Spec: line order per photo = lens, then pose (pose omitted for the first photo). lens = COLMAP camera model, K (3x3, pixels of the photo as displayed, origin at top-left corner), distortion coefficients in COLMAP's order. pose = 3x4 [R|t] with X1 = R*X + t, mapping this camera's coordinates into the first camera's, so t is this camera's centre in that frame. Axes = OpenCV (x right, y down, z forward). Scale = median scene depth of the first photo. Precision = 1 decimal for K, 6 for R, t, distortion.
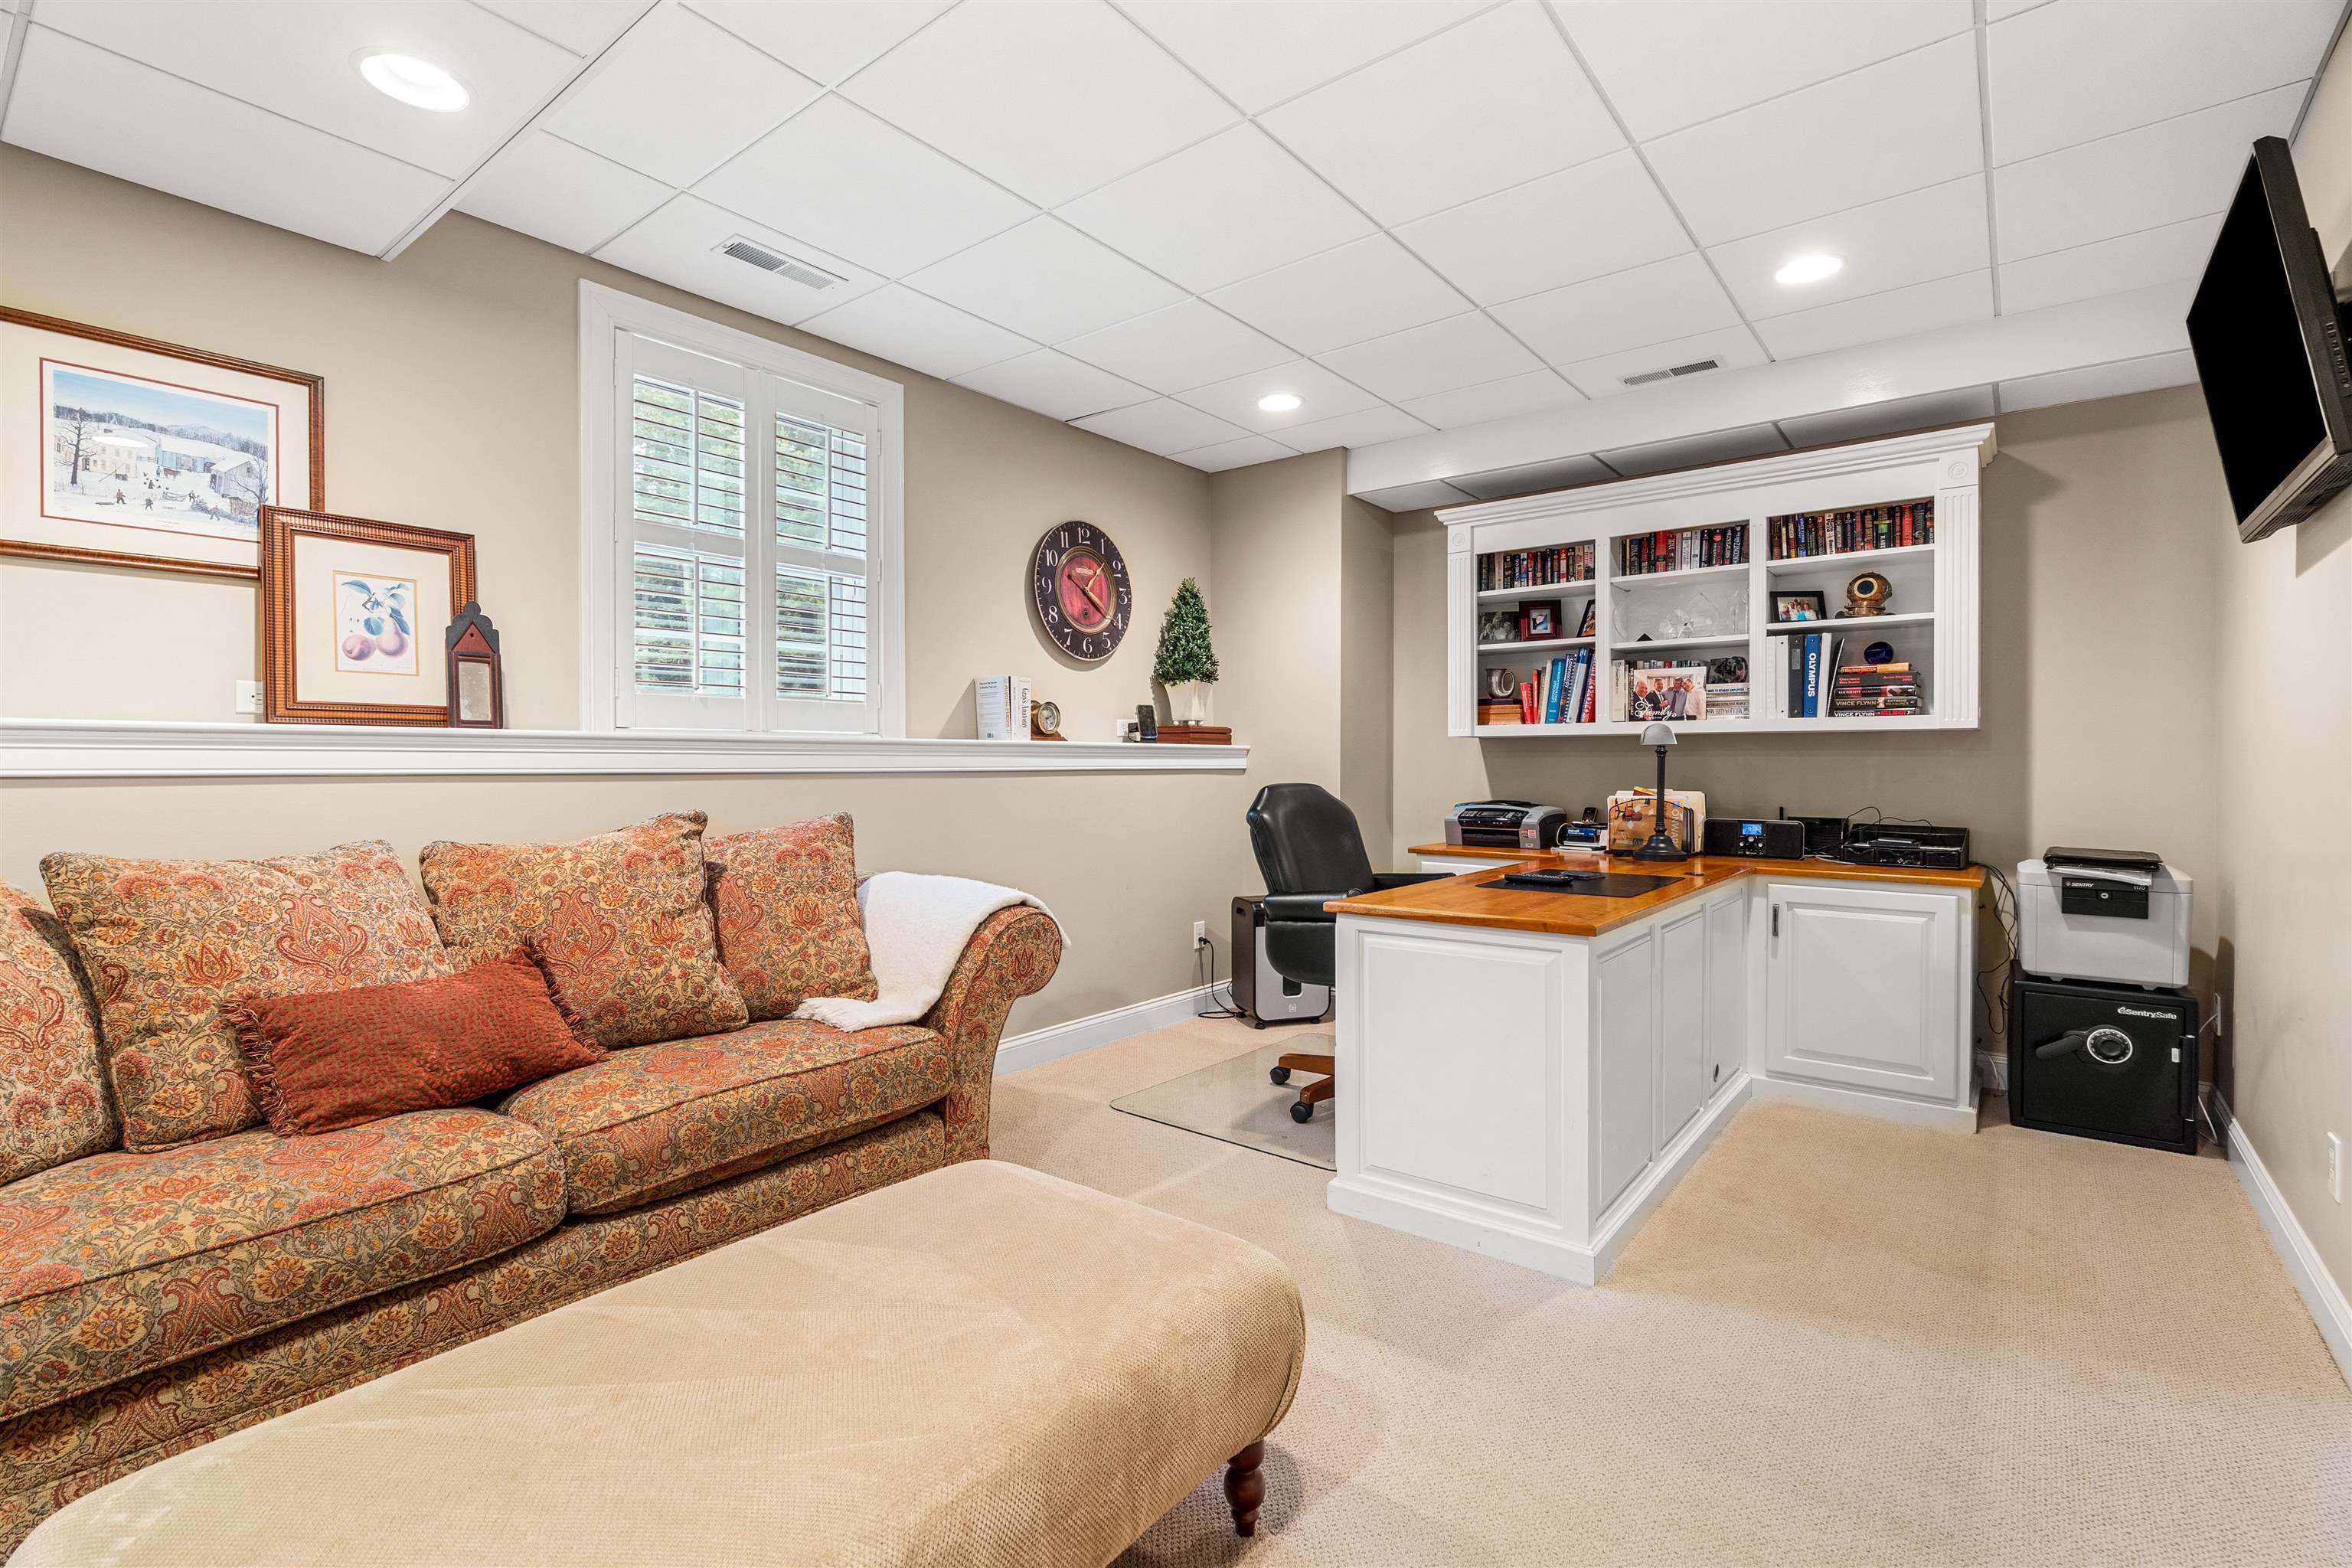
lens RADIAL K [[1074.7, 0, 1177.3], [0, 1074.7, 778.8], [0, 0, 1]] dist [0.001412, 0.000201]
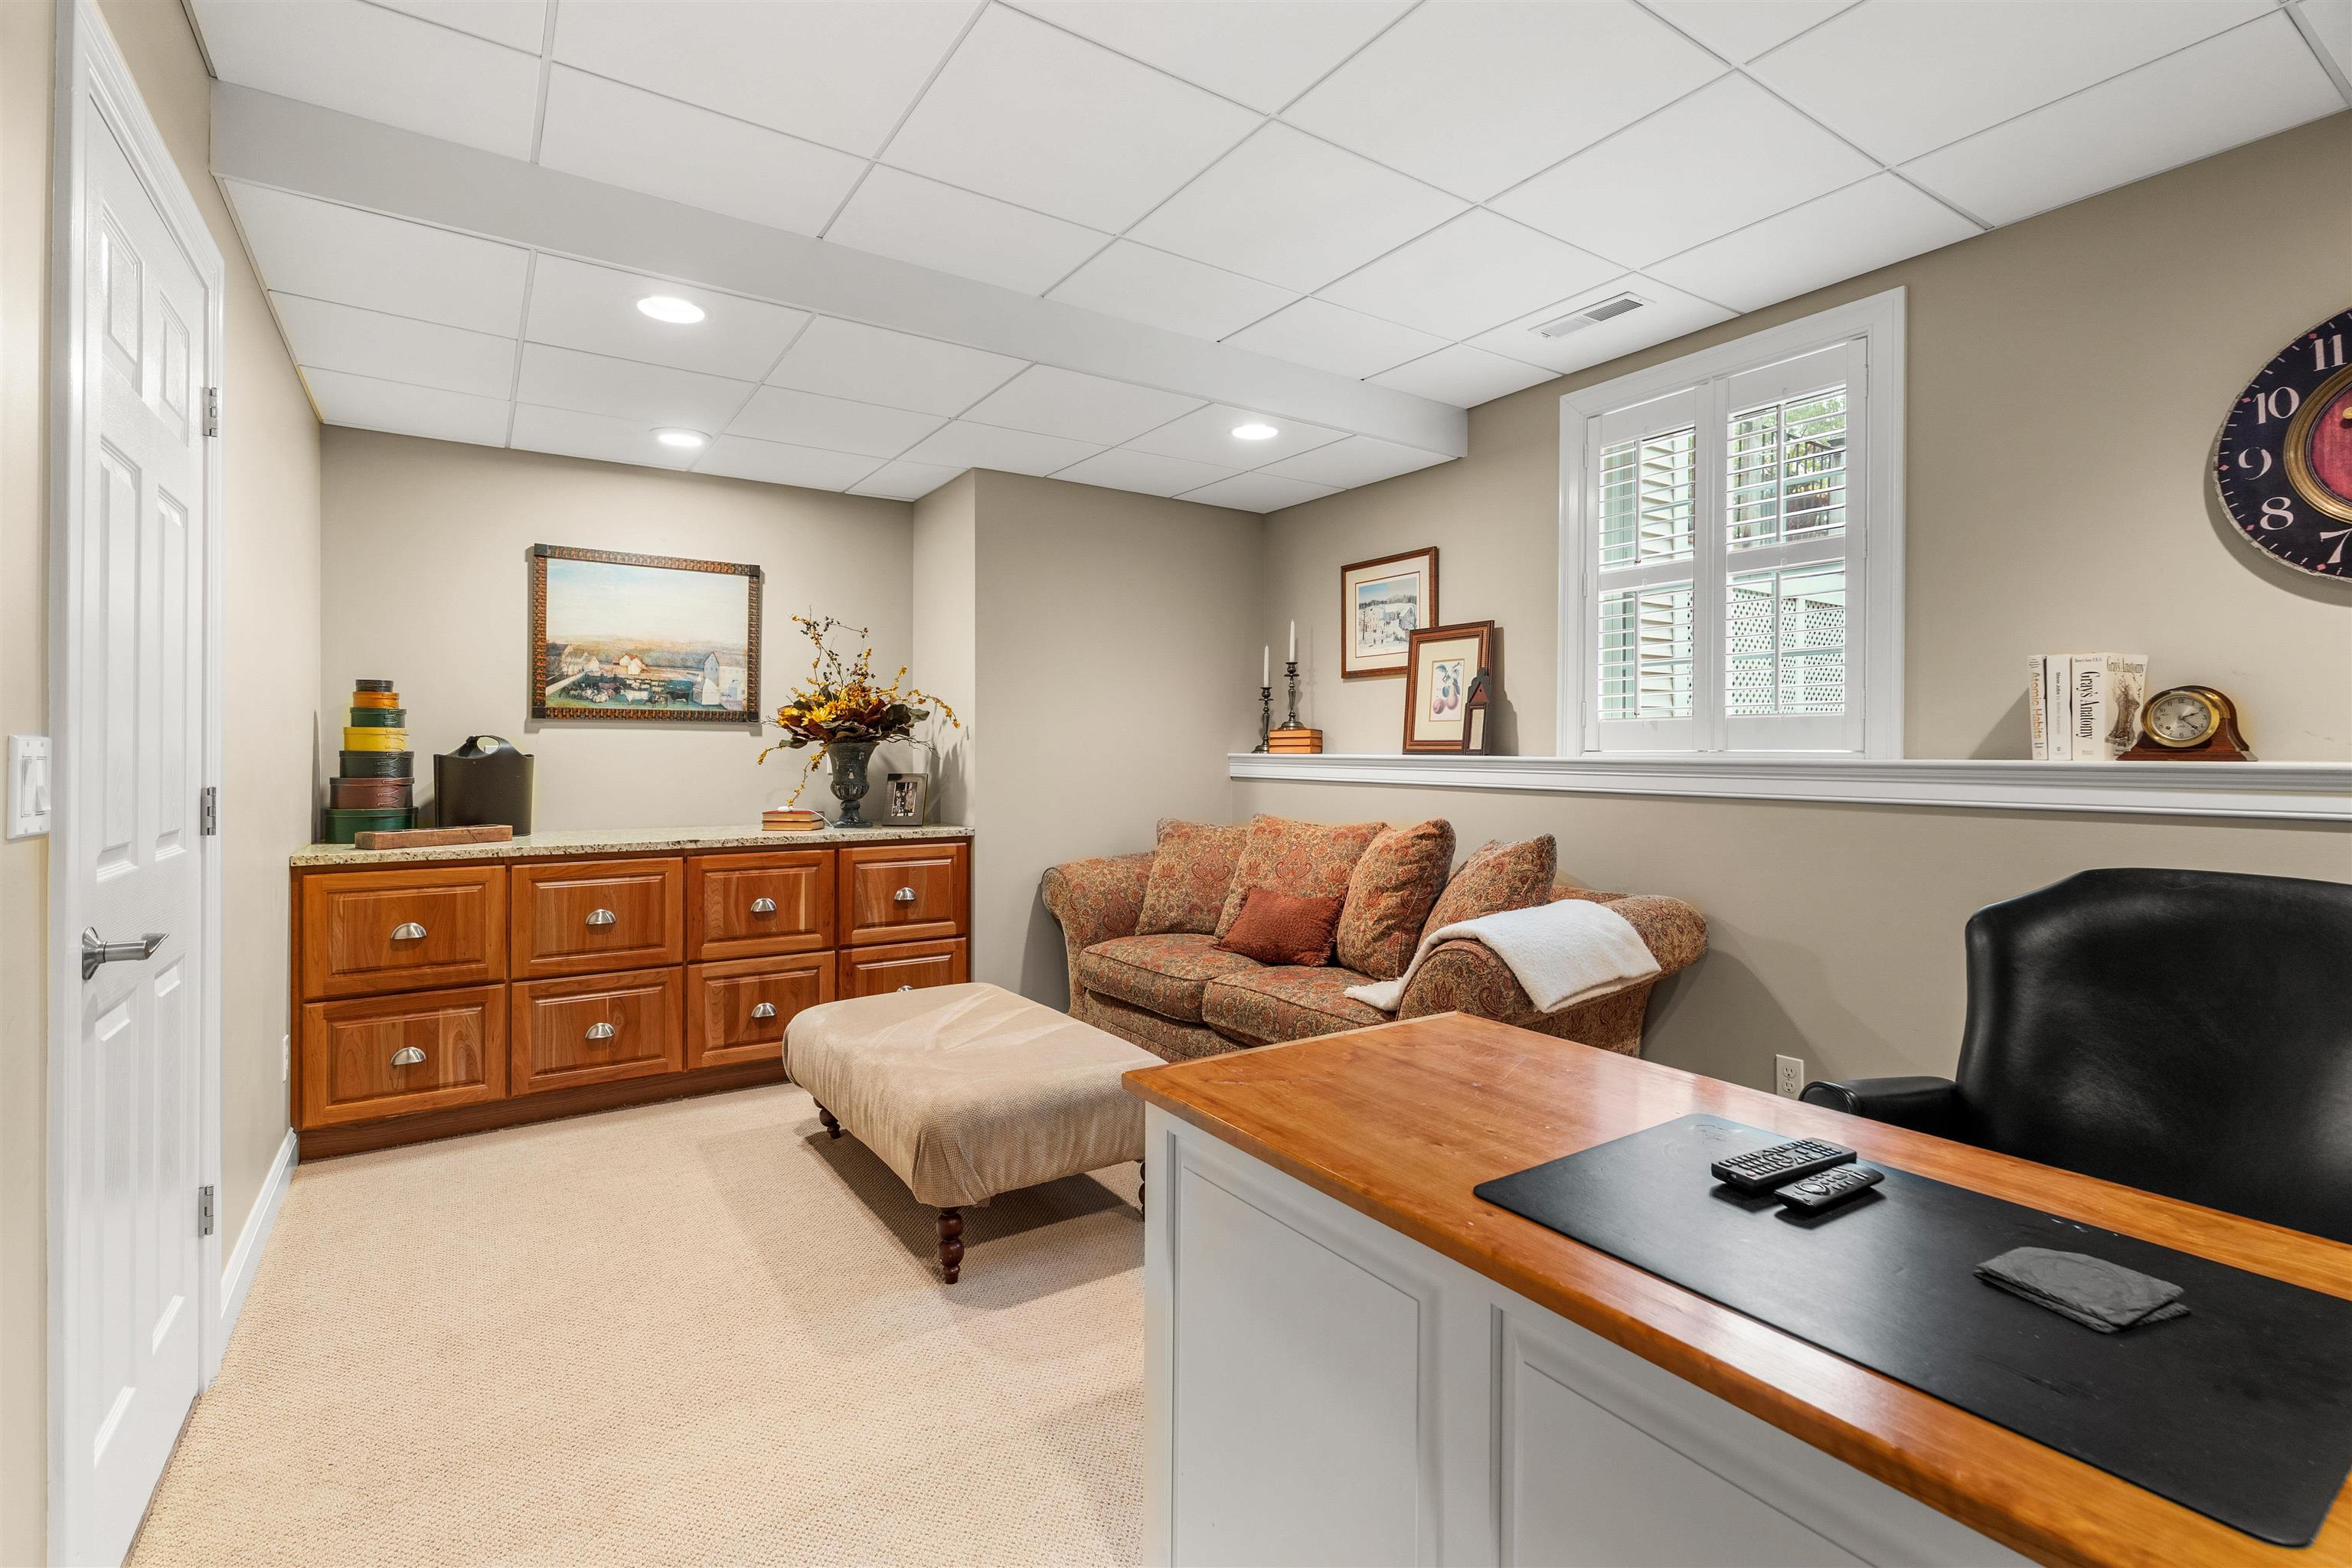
lens RADIAL K [[1074.7, 0, 1193.3], [0, 1074.7, 747.2], [0, 0, 1]] dist [0.001412, 0.000201]
pose [[-0.302002, -0.009522, -0.953260, 0.891161], [-0.027746, 0.999614, -0.001194, -0.046428], [0.952904, 0.026088, -0.302149, 1.126349]]
